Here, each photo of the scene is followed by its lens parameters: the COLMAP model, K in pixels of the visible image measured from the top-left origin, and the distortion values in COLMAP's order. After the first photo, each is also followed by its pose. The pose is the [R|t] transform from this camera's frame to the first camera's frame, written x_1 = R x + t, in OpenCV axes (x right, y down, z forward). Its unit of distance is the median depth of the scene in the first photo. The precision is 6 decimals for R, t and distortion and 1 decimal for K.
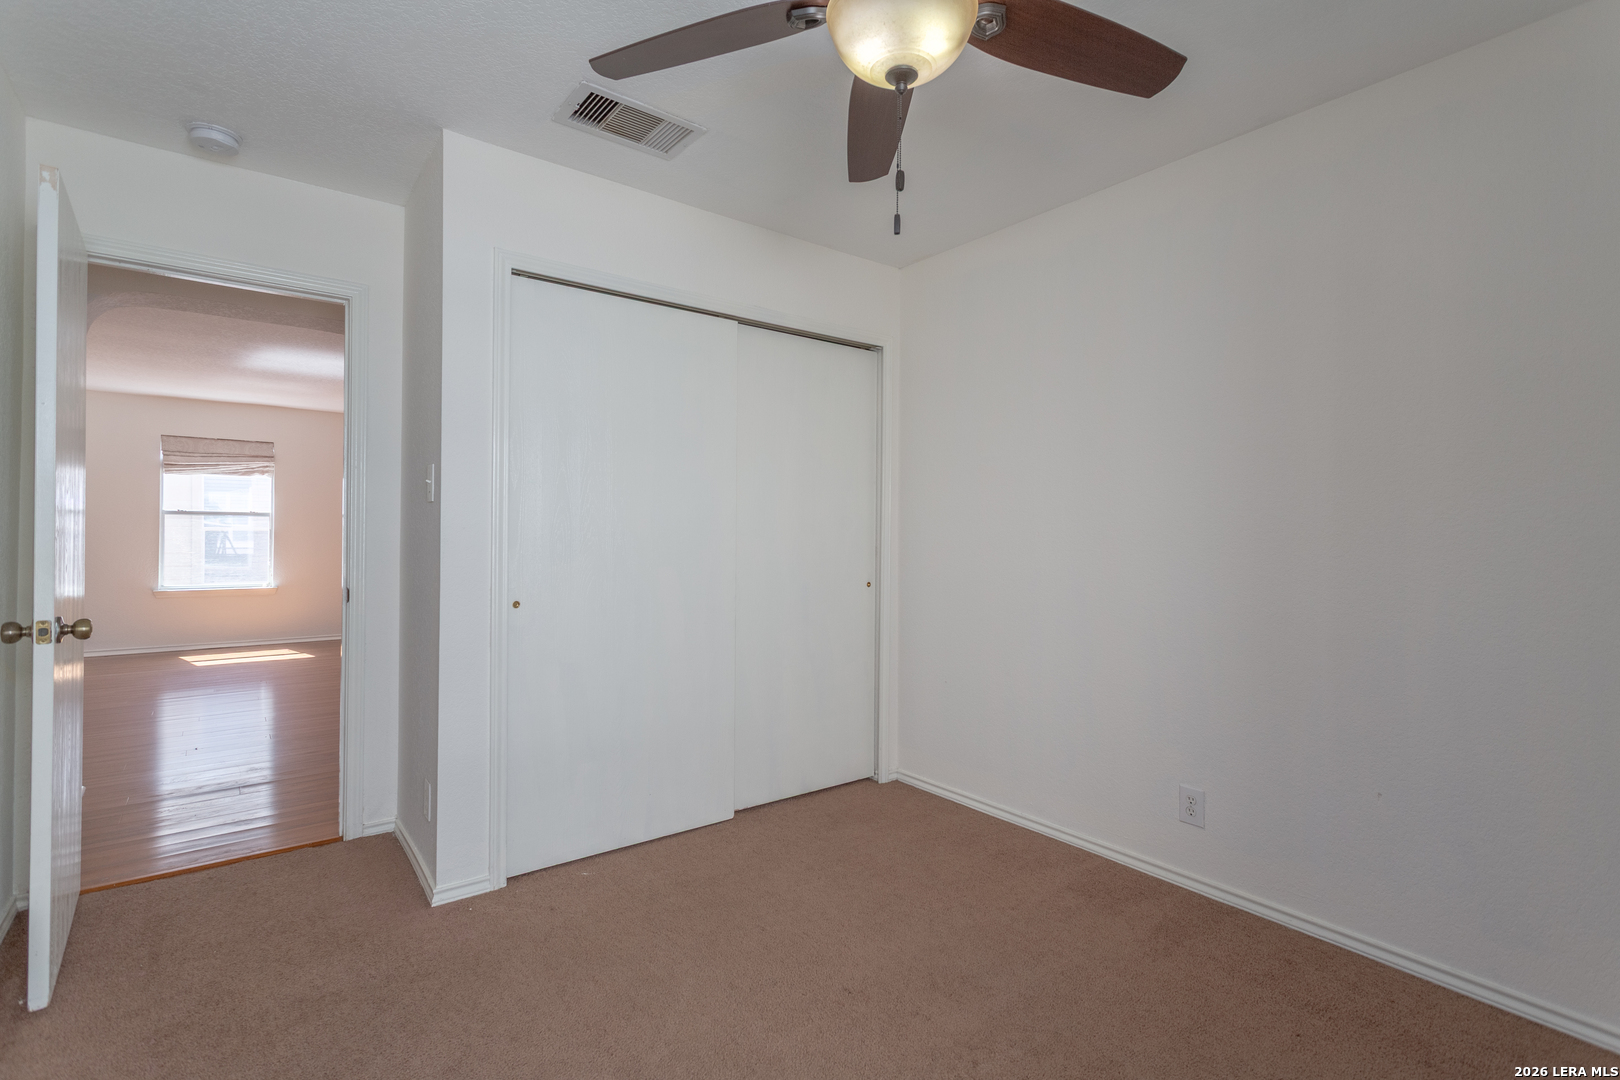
lens RADIAL K [[756.8, 0, 814.2], [0, 756.8, 544.5], [0, 0, 1]] dist [-0.000110, 0.002355]
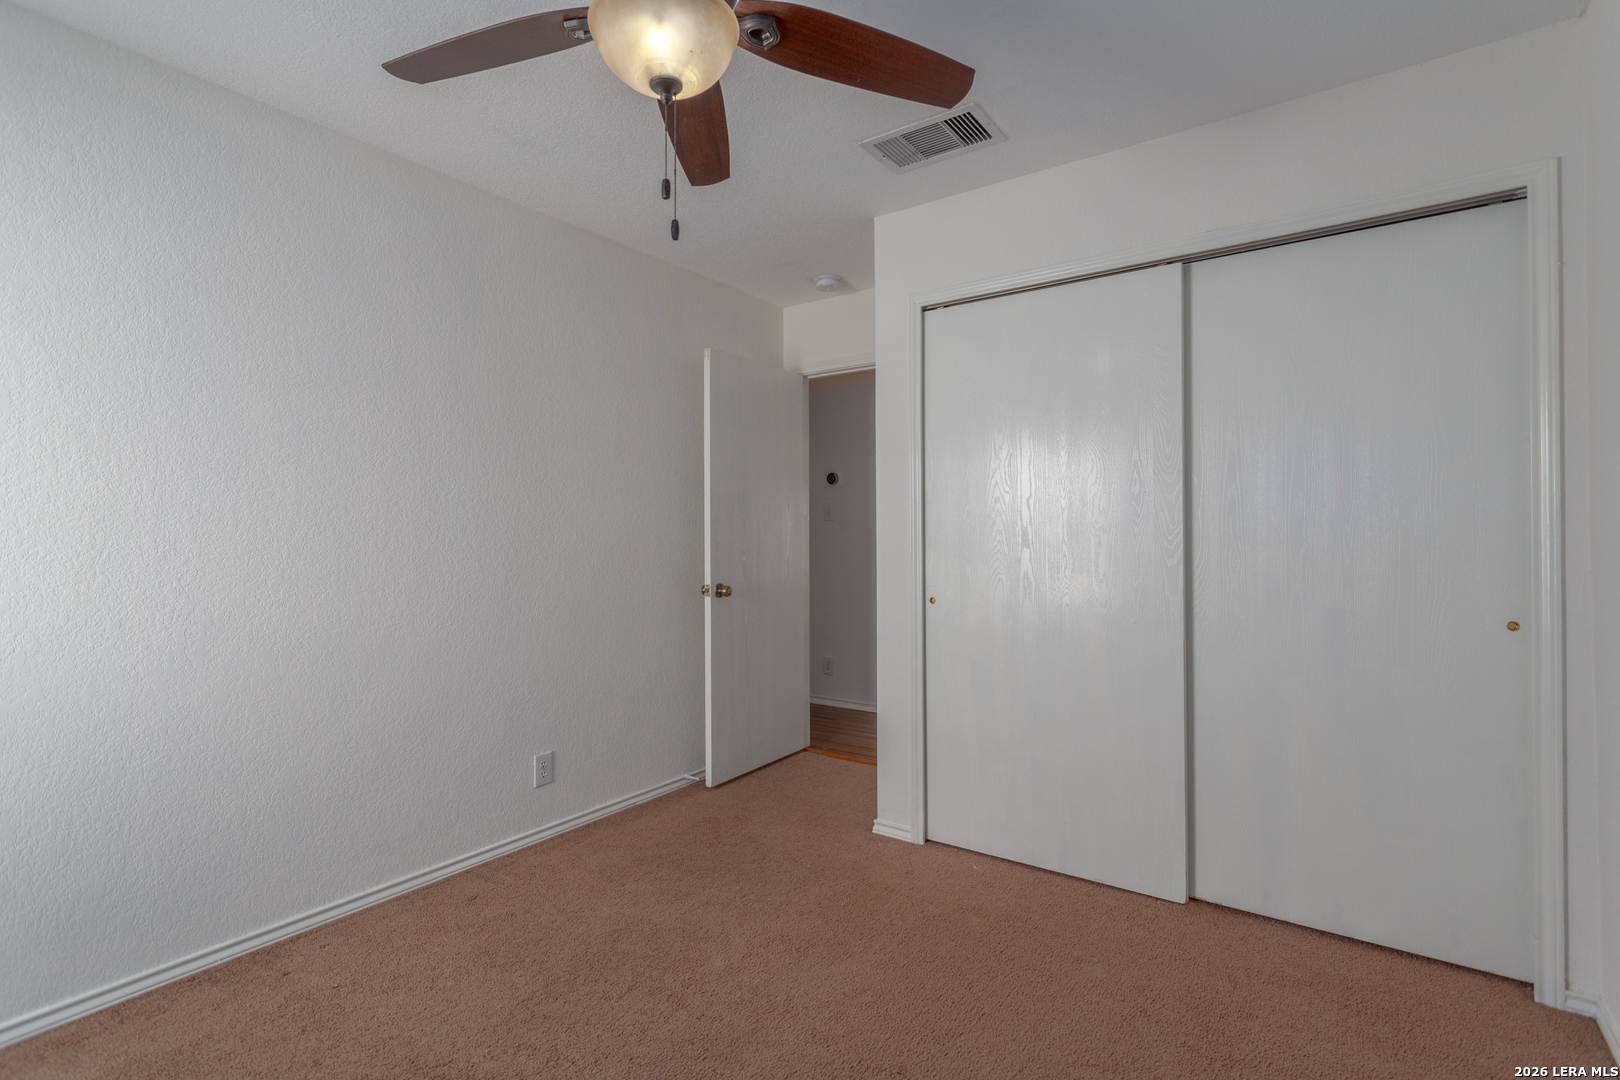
lens RADIAL K [[756.8, 0, 807.4], [0, 756.8, 537.9], [0, 0, 1]] dist [-0.000110, 0.002355]
pose [[0.285082, -0.002835, -0.958499, 0.462175], [-0.007092, 0.999962, -0.005067, -0.005215], [0.958477, 0.008242, 0.285051, 0.357916]]
